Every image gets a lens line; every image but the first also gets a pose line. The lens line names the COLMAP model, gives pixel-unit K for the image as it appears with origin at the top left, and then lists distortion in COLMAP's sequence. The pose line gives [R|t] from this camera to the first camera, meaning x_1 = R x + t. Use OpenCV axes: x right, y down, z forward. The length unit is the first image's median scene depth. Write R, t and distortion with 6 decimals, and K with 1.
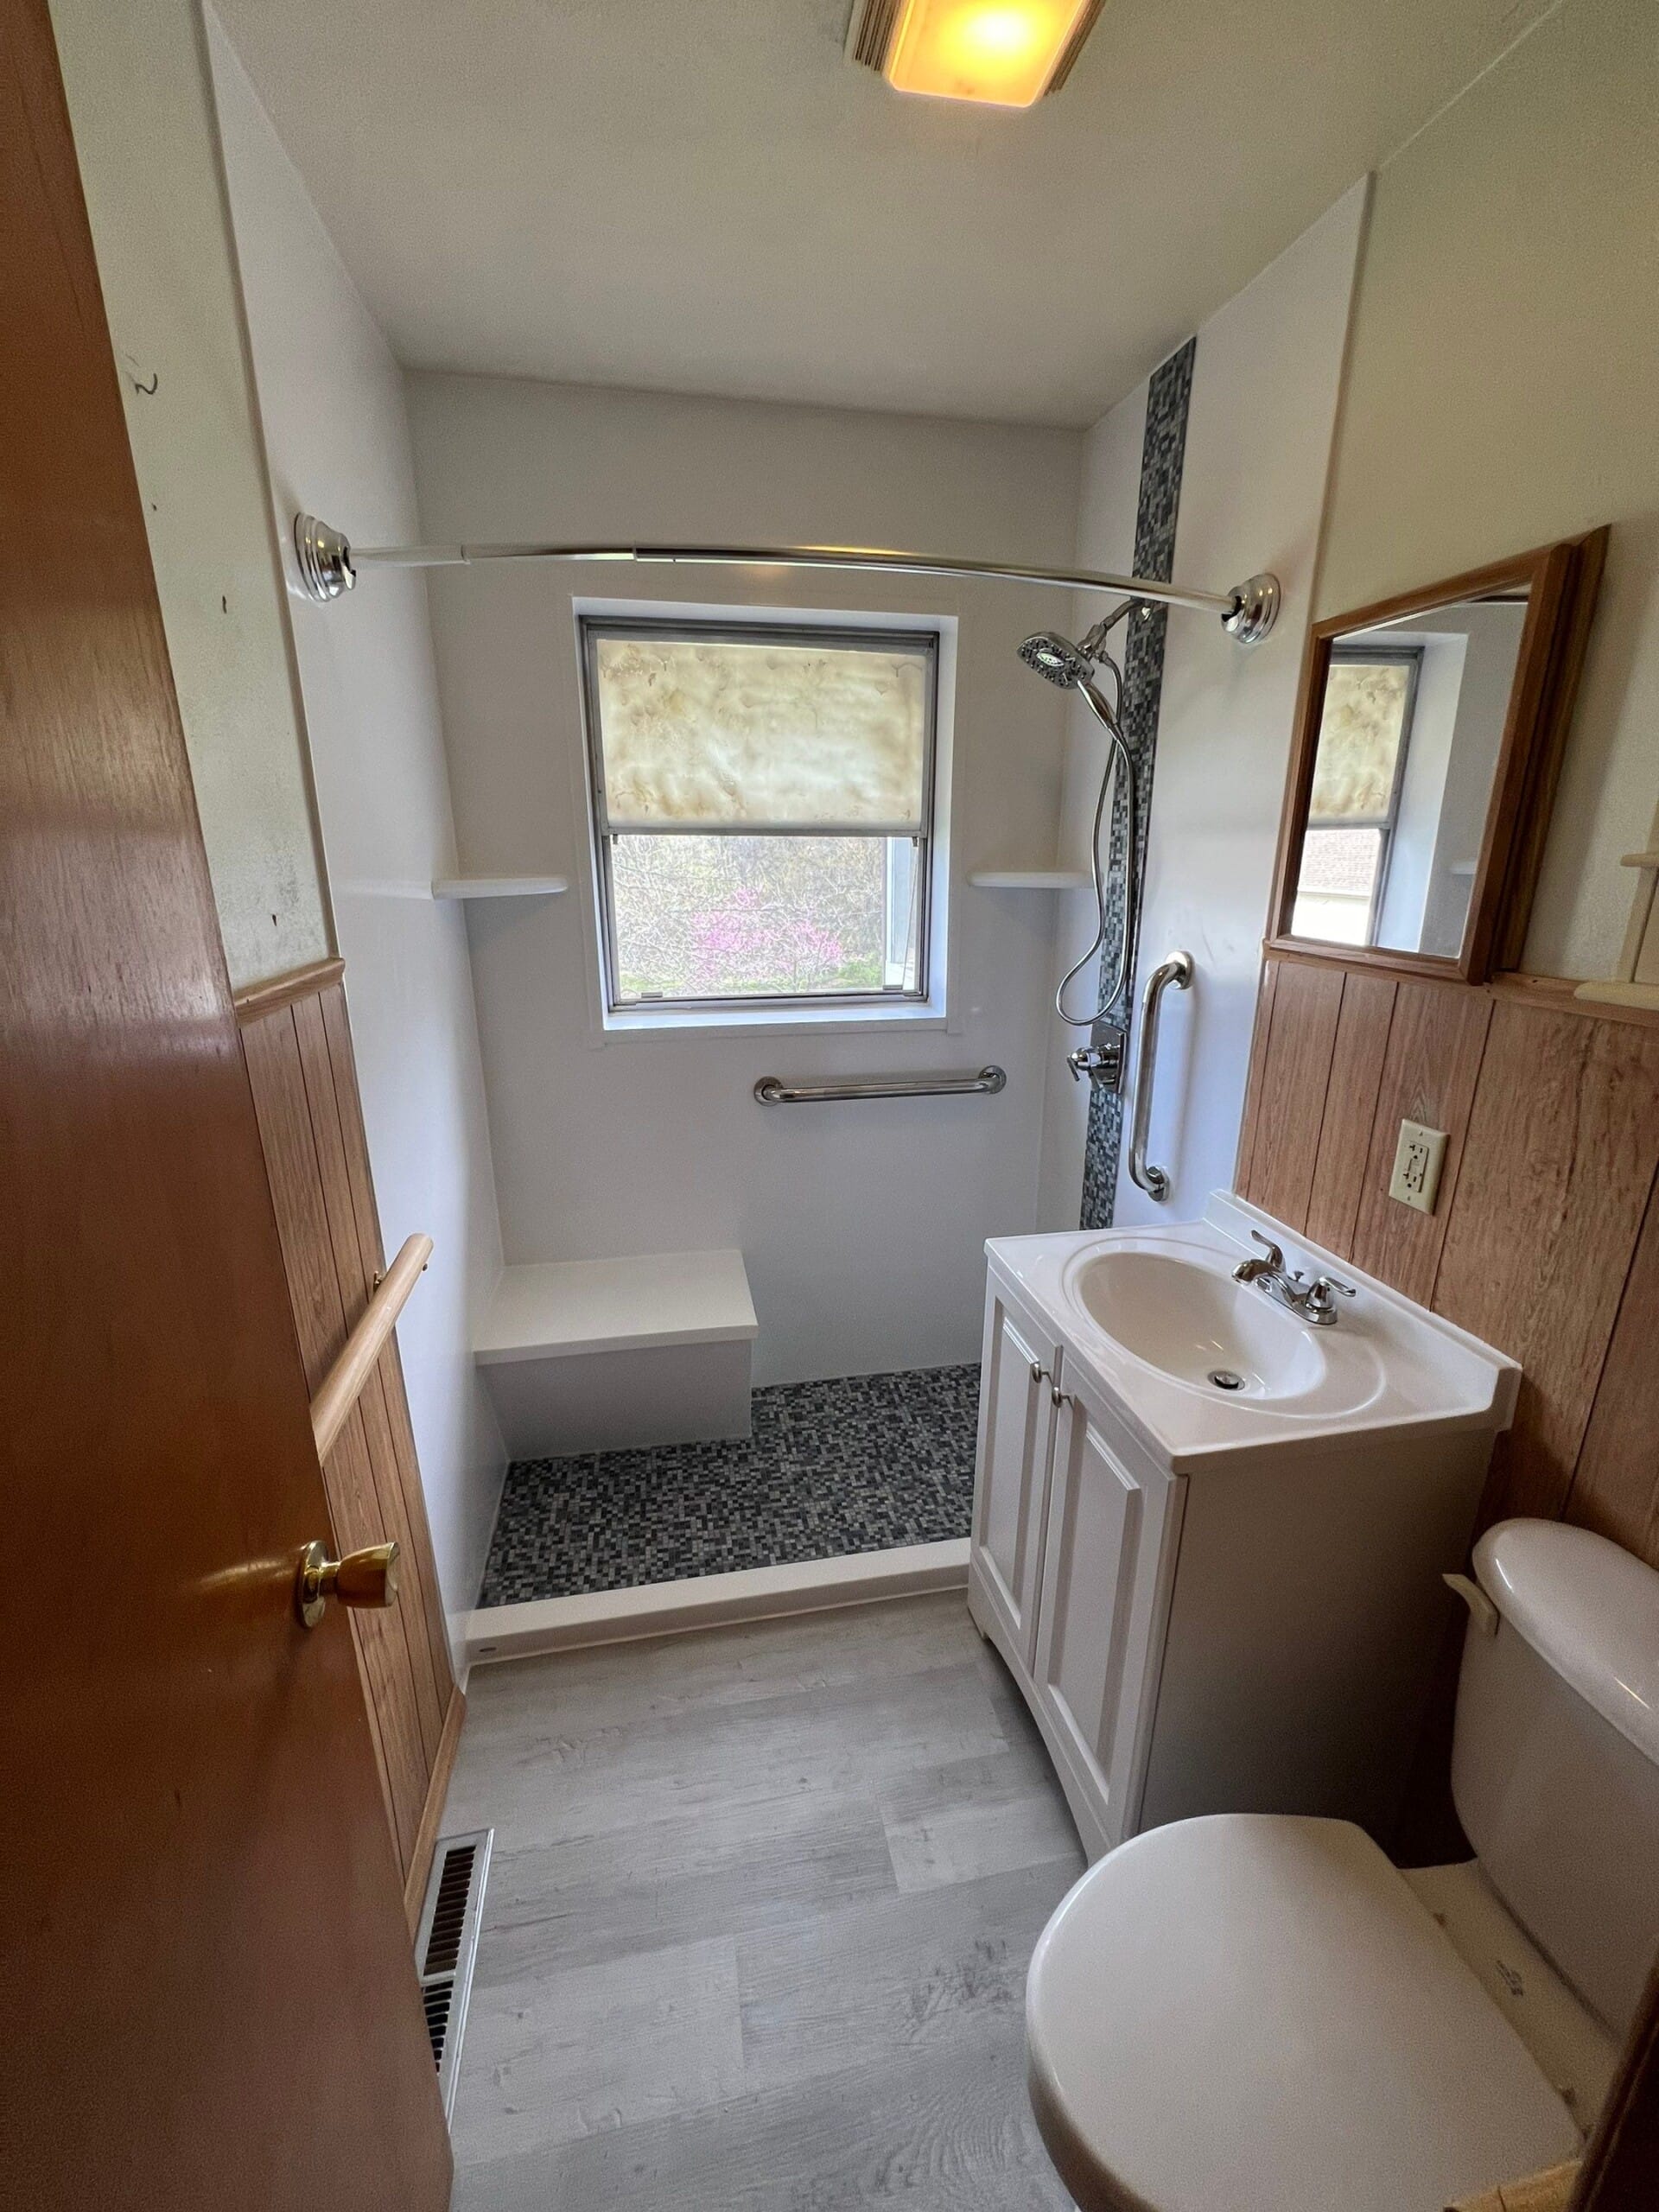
lens RADIAL K [[880.9, 0, 832.5], [0, 880.9, 1101.0], [0, 0, 1]] dist [-0.002243, -0.000094]
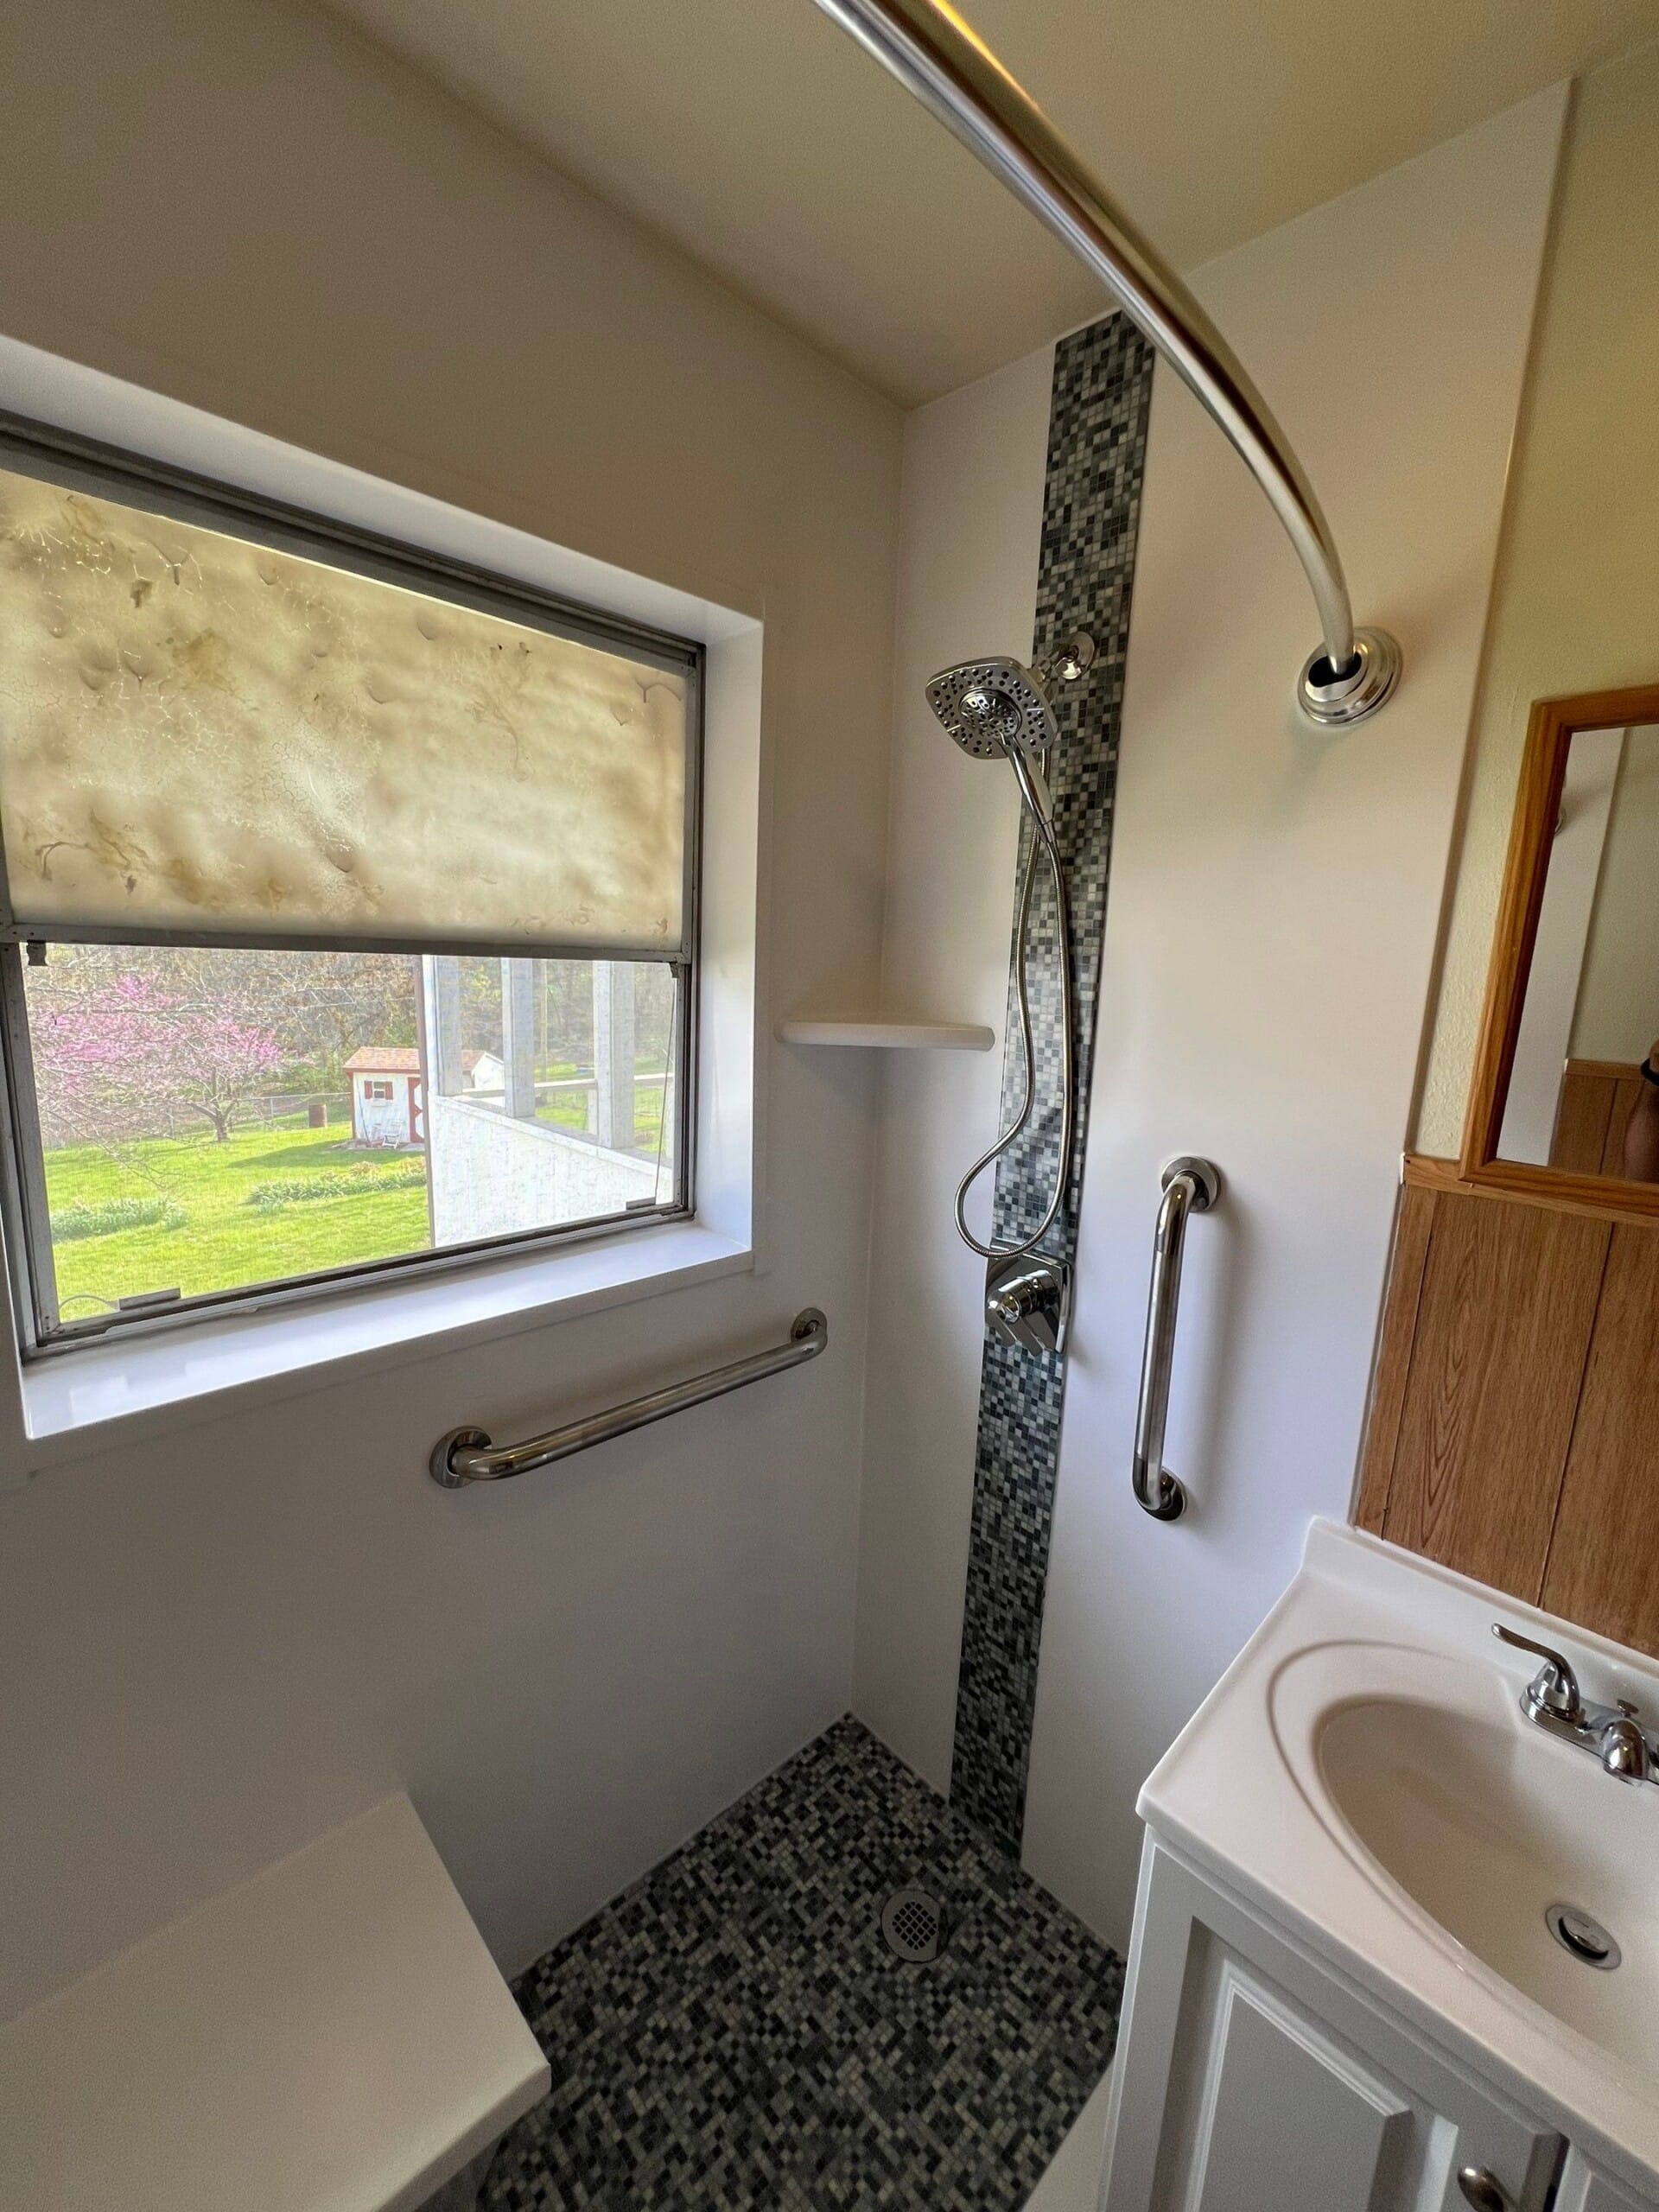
lens RADIAL K [[880.9, 0, 832.5], [0, 880.9, 1101.0], [0, 0, 1]] dist [-0.002243, -0.000094]
pose [[0.836915, -0.056901, 0.544367, -0.190546], [0.111239, 0.991507, -0.067381, -0.187409], [-0.535910, 0.116946, 0.836137, 0.548112]]
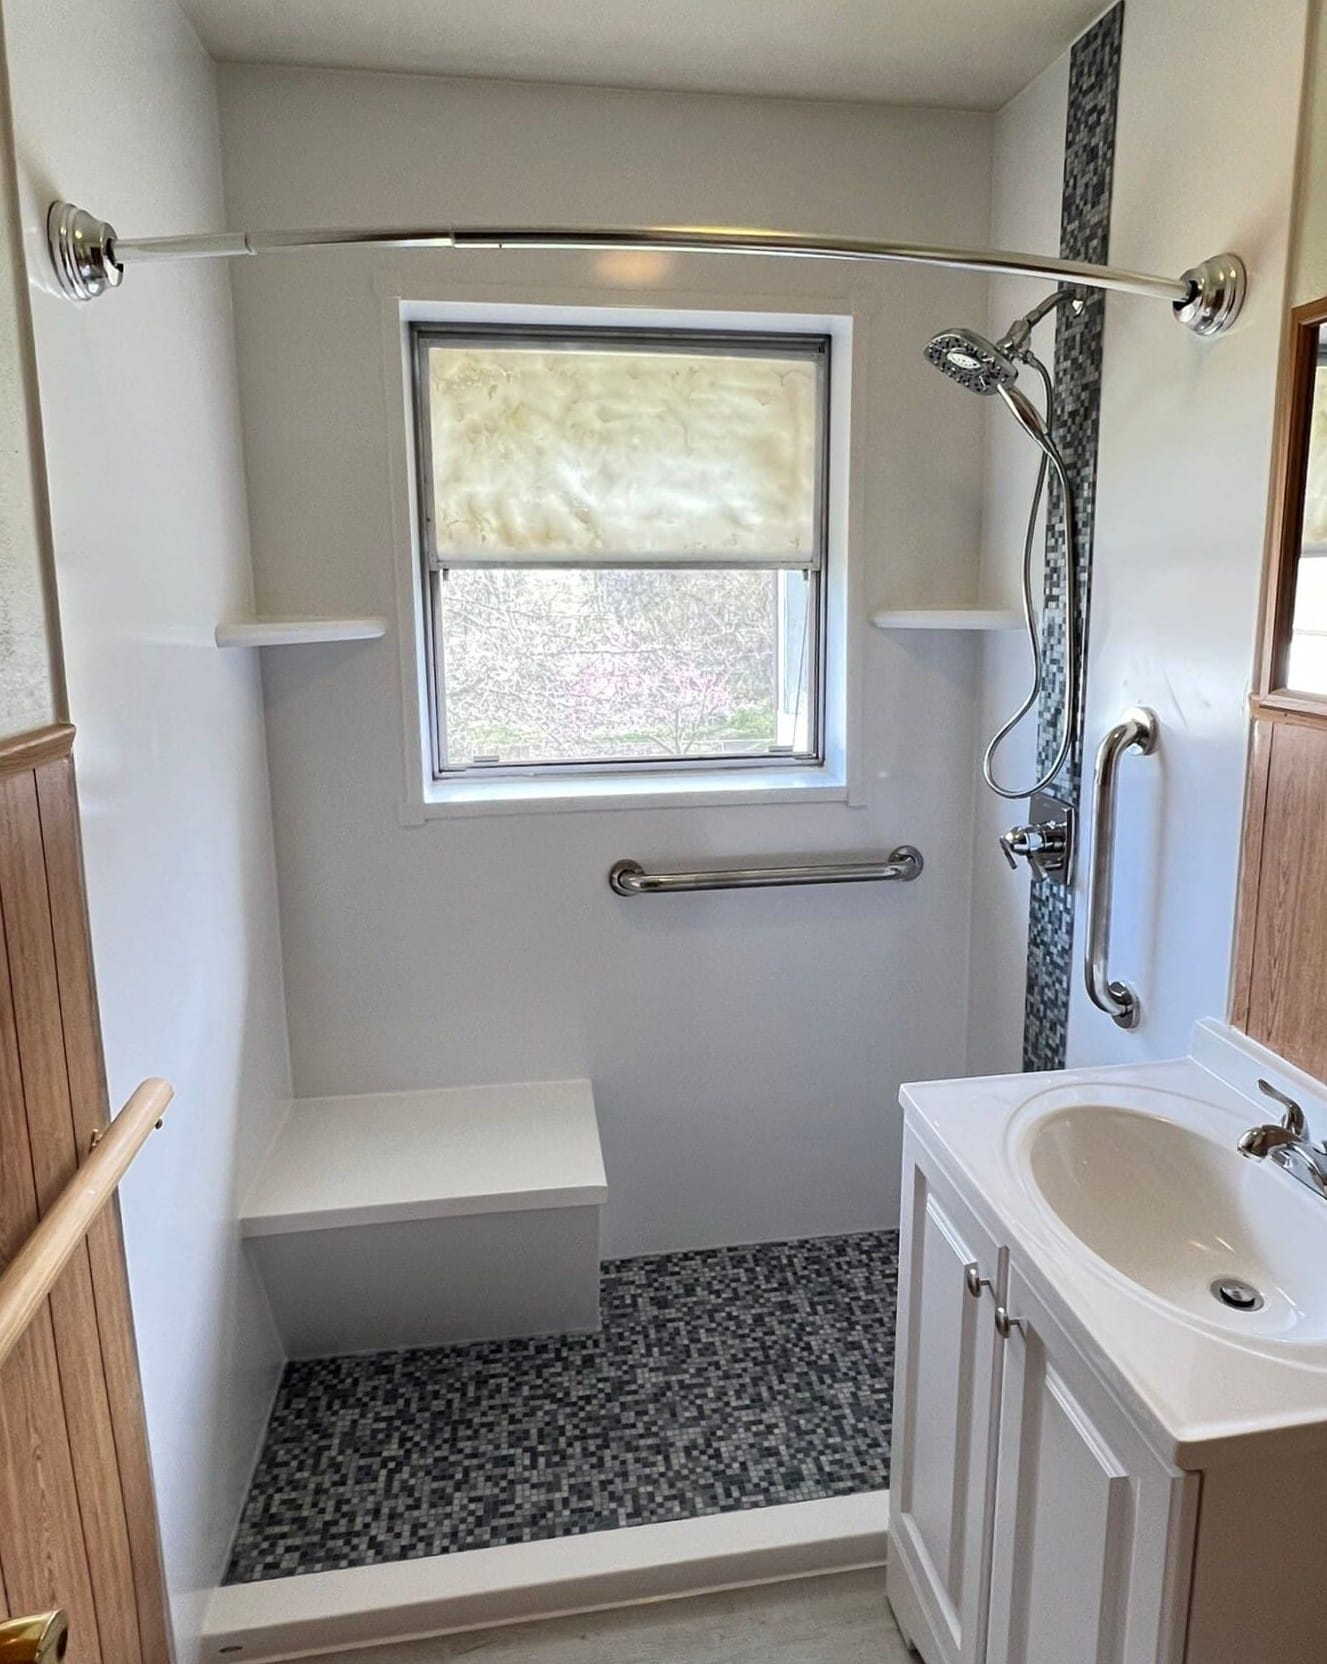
lens RADIAL K [[1021.3, 0, 686.8], [0, 1021.3, 749.4], [0, 0, 1]] dist [-0.004739, -0.000384]
pose [[0.999422, -0.001508, -0.033975, 0.017637], [-0.002472, 0.993152, -0.116806, -0.023321], [0.033918, 0.116822, 0.992573, 0.075282]]
